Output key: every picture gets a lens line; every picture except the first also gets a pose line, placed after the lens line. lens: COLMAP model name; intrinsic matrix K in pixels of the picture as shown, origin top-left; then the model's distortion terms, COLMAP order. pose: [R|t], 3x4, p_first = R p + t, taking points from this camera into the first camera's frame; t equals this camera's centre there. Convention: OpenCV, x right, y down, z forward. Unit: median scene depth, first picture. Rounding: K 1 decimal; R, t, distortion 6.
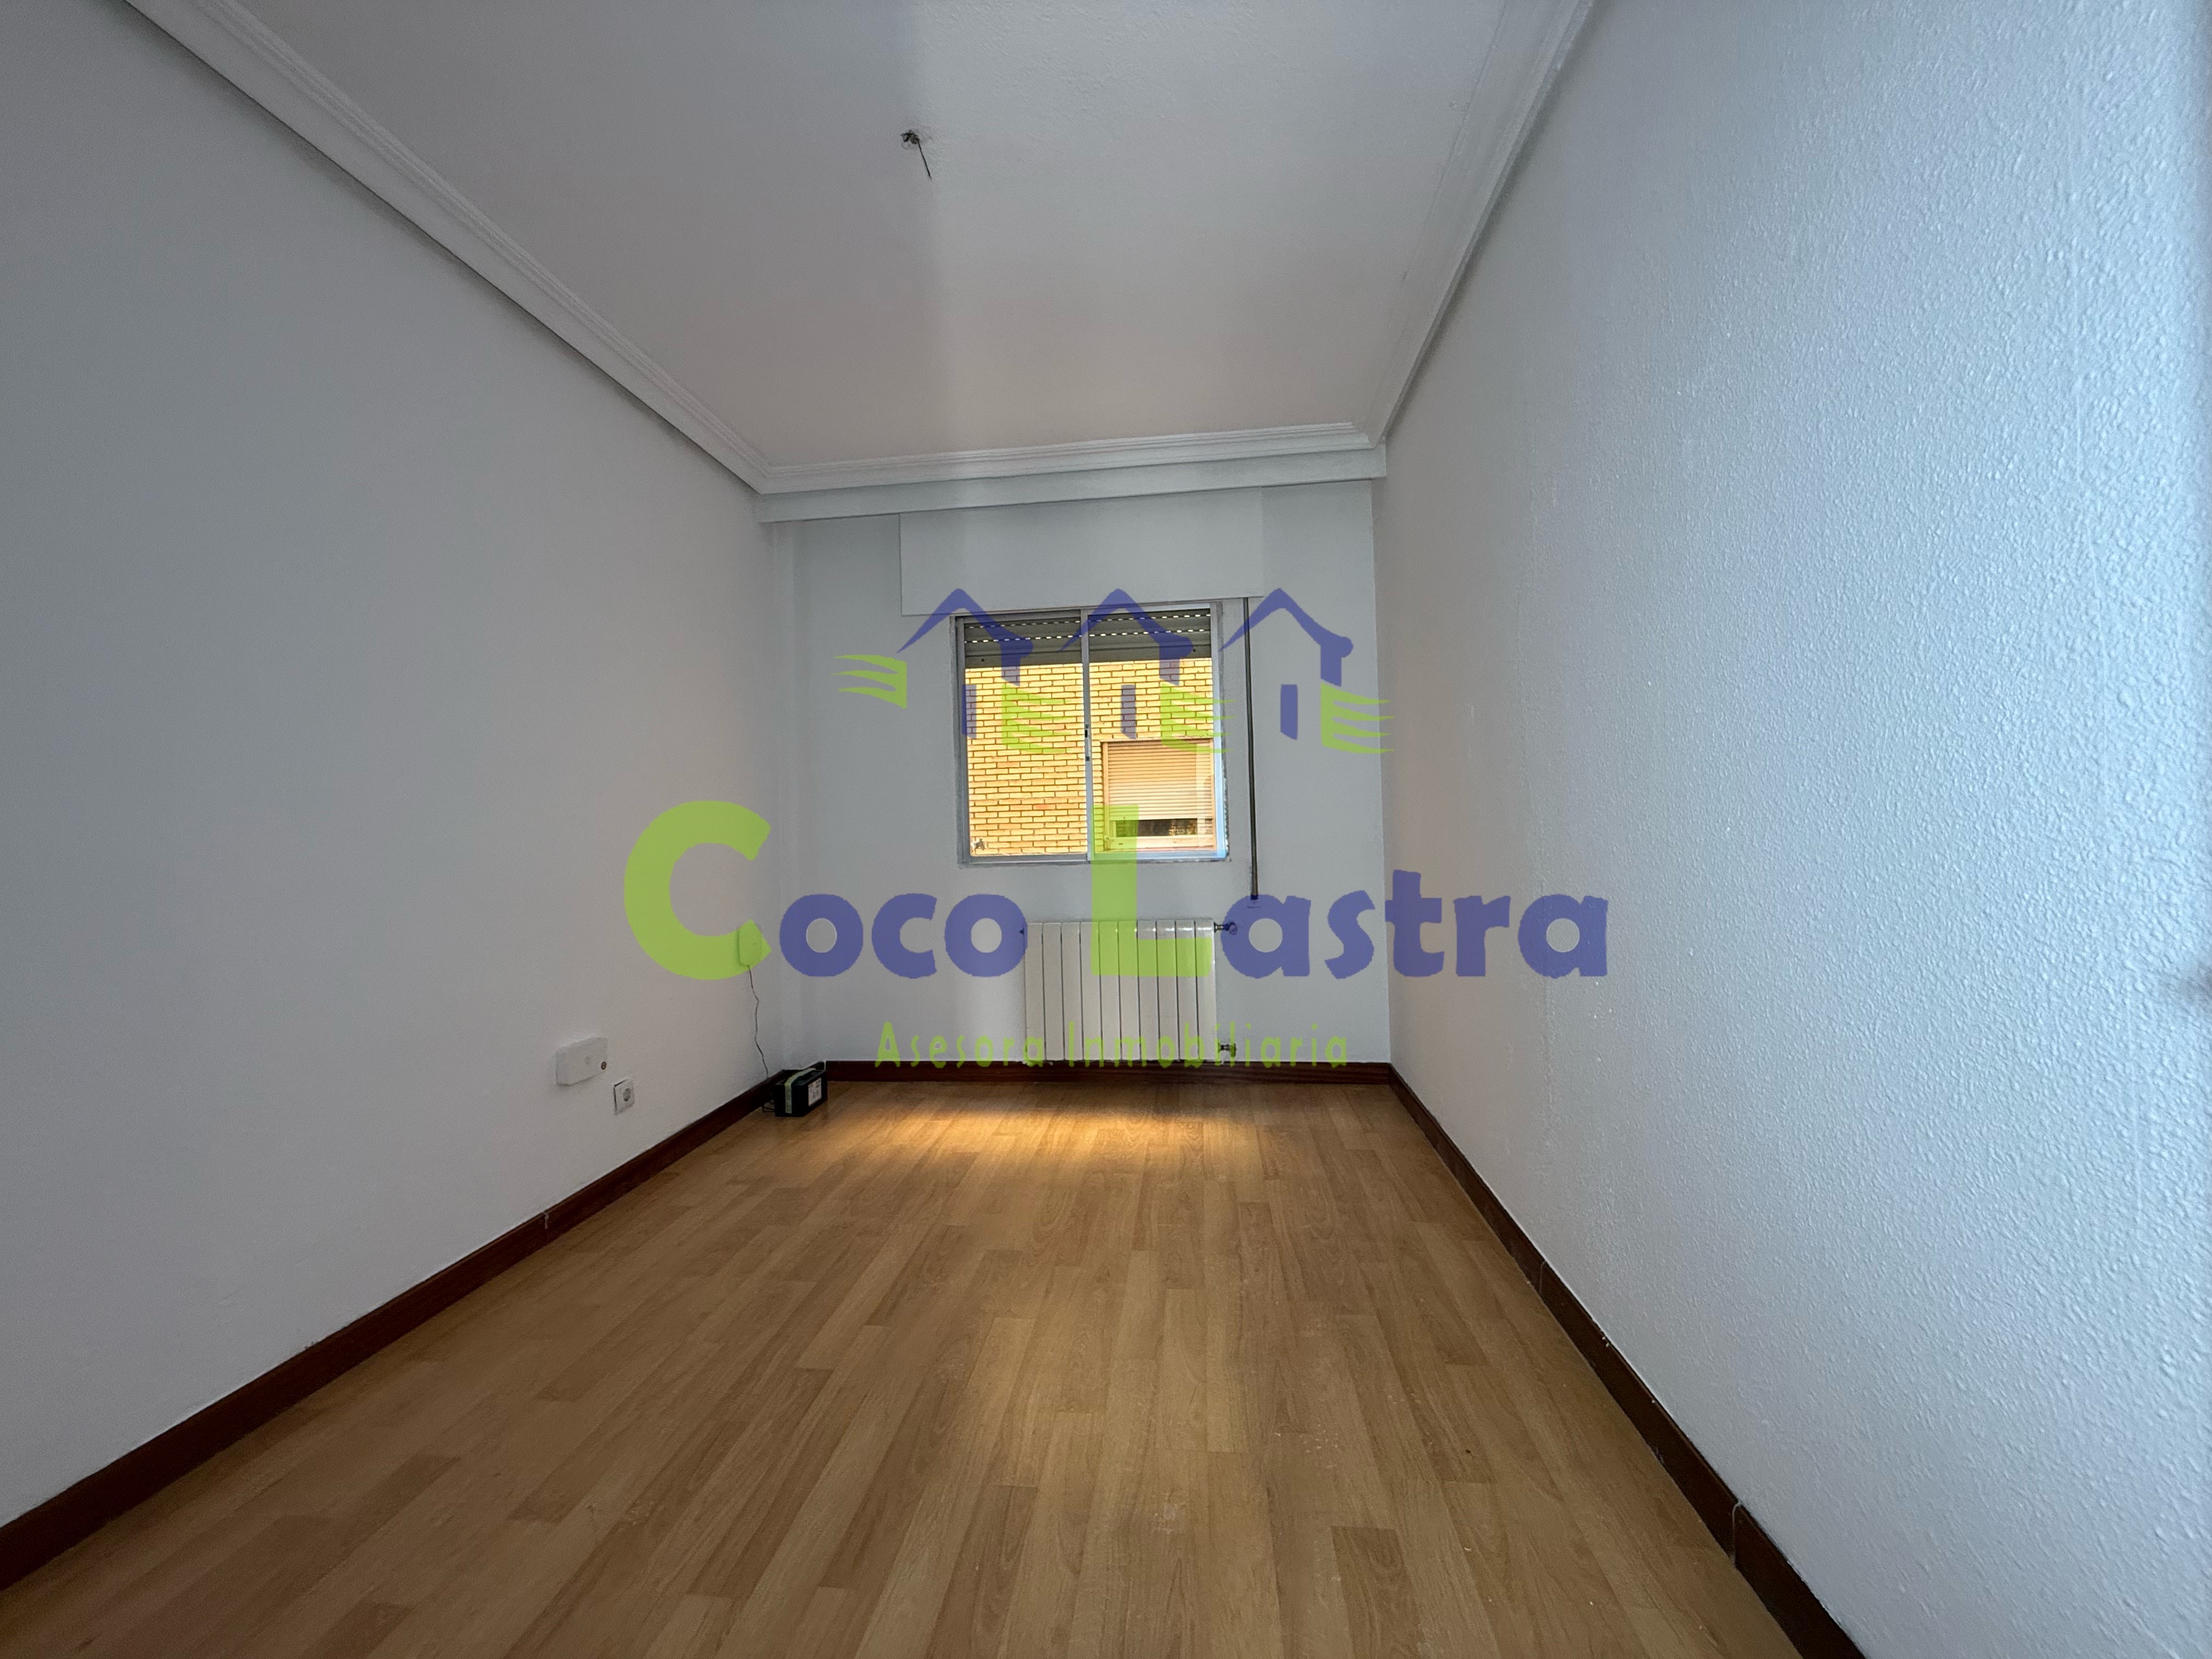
lens RADIAL K [[879.8, 0, 1095.5], [0, 879.8, 829.3], [0, 0, 1]] dist [-0.000137, -0.000204]
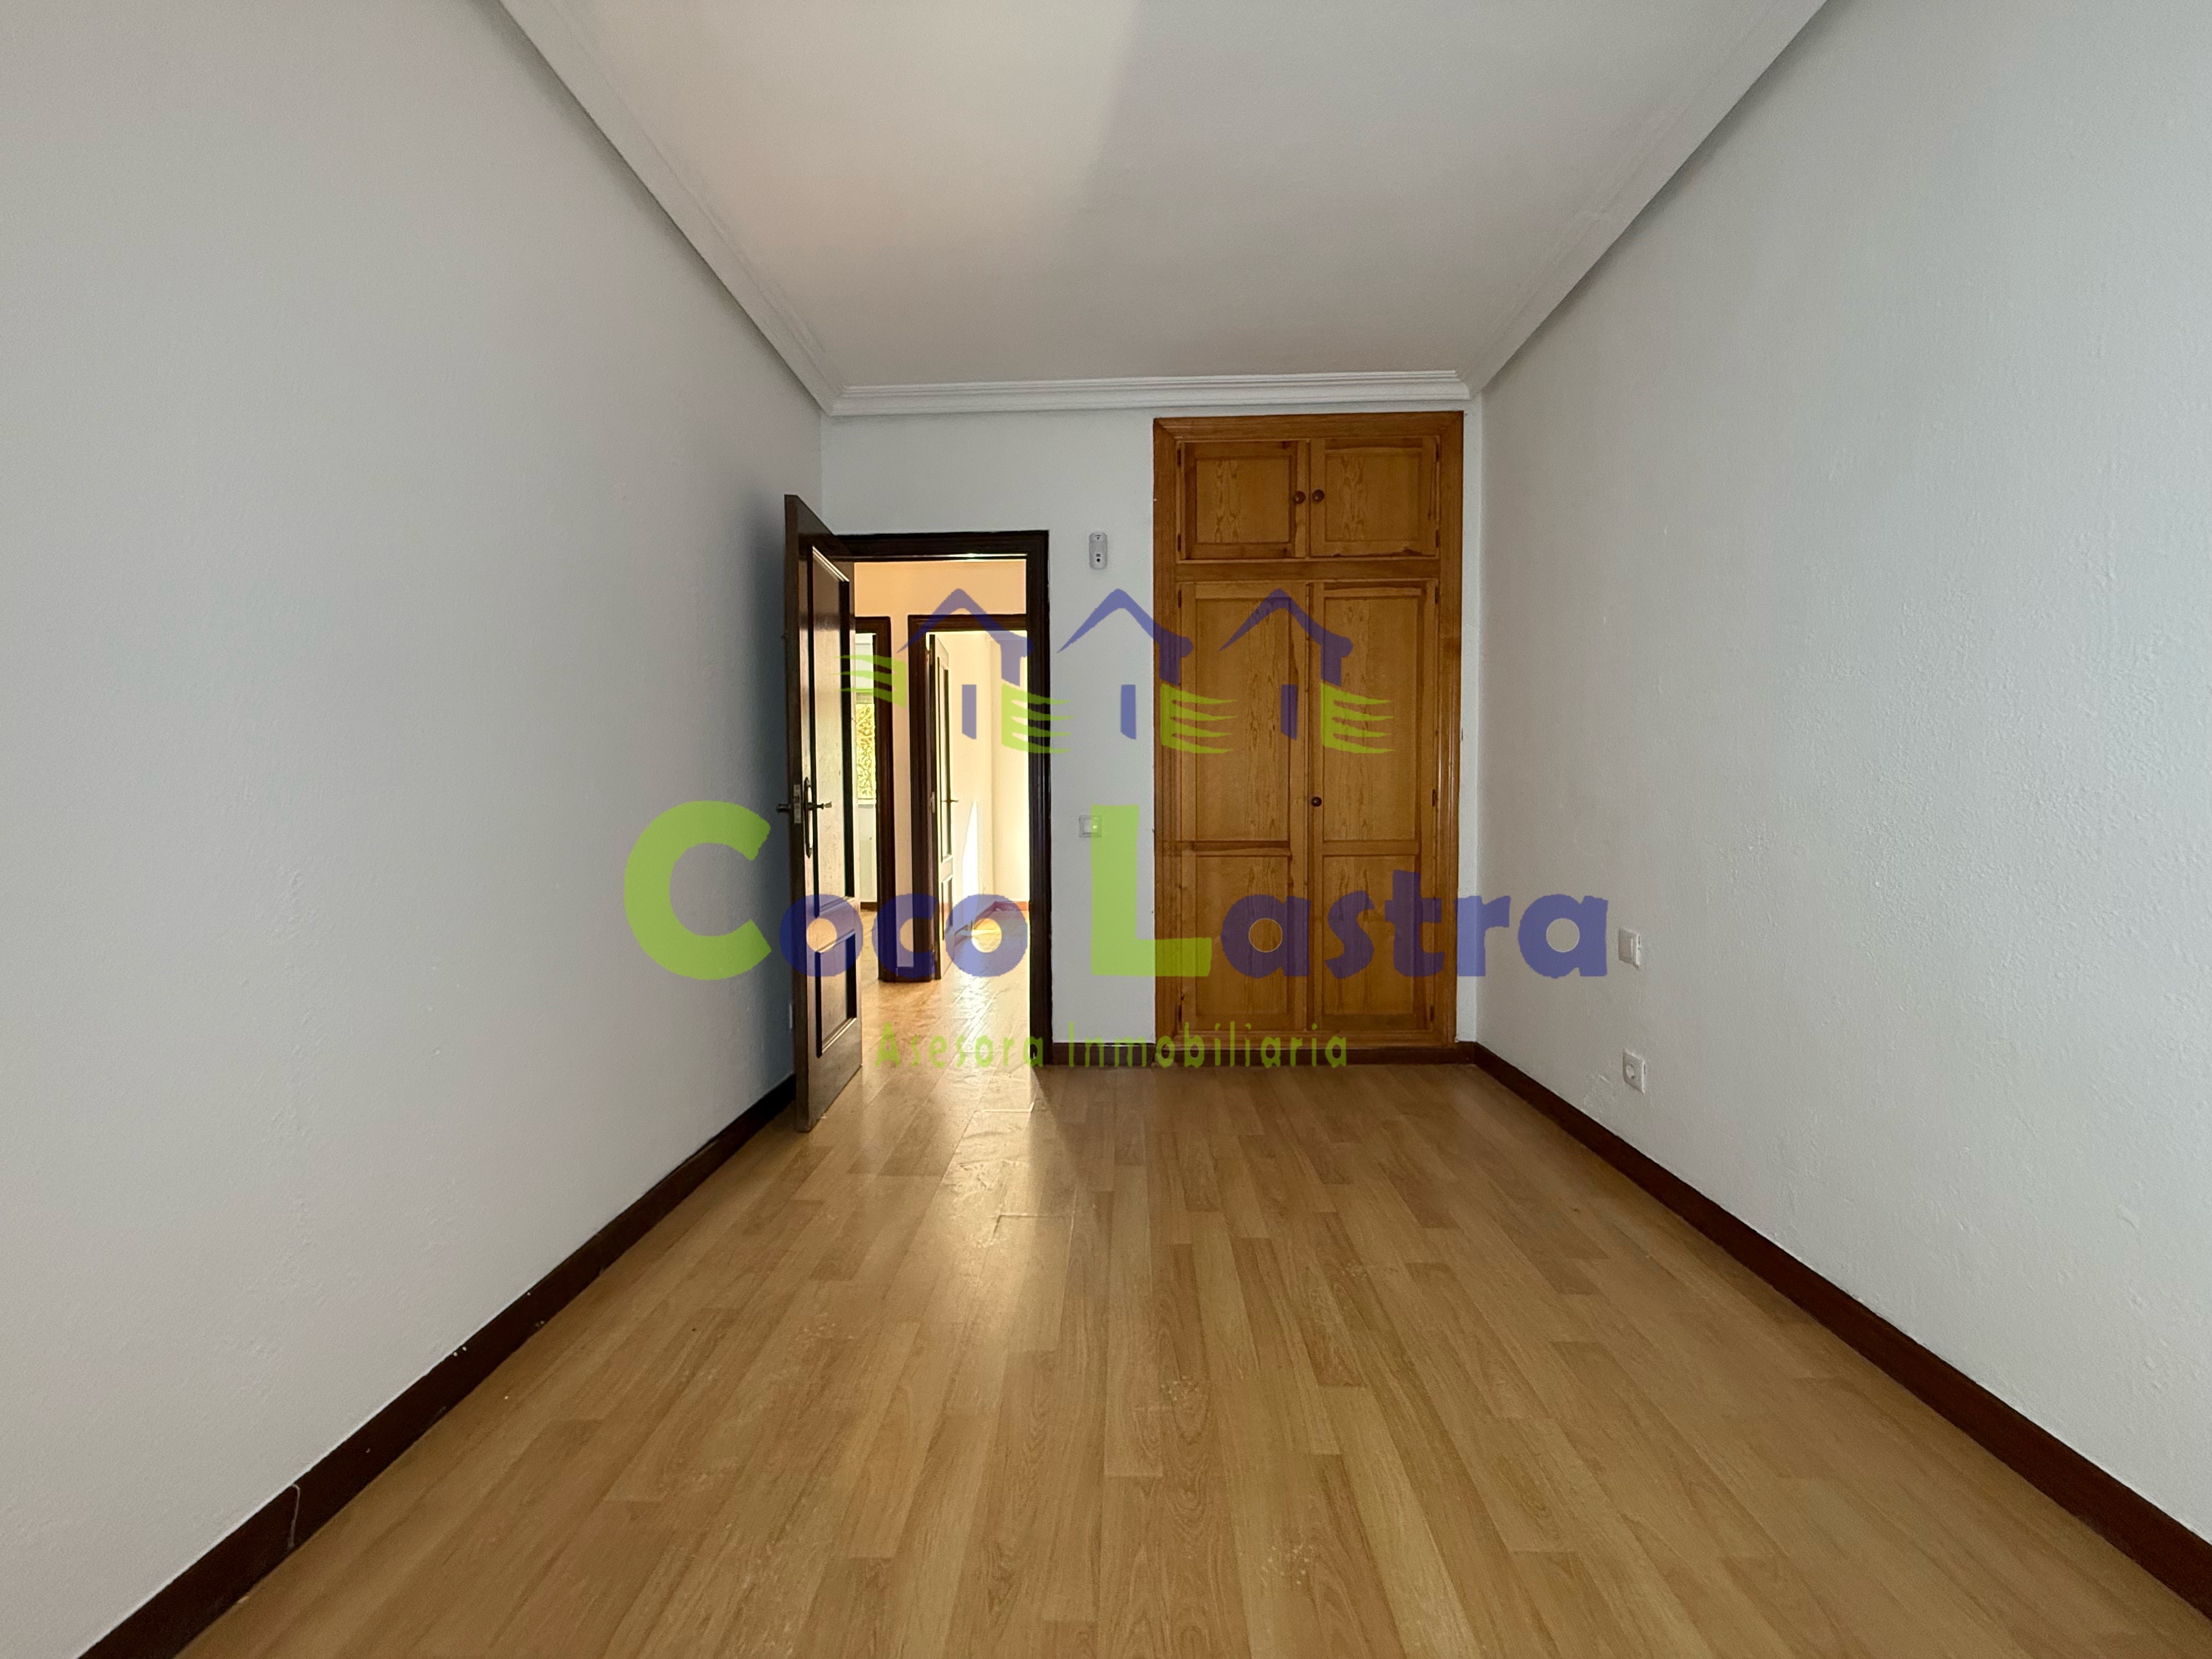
lens RADIAL K [[879.8, 0, 1095.5], [0, 879.8, 829.3], [0, 0, 1]] dist [-0.000137, -0.000204]
pose [[-0.996185, 0.037509, -0.078793, -0.027865], [0.034936, 0.998818, 0.033784, 0.027322], [0.079967, 0.030903, -0.996318, 1.812963]]
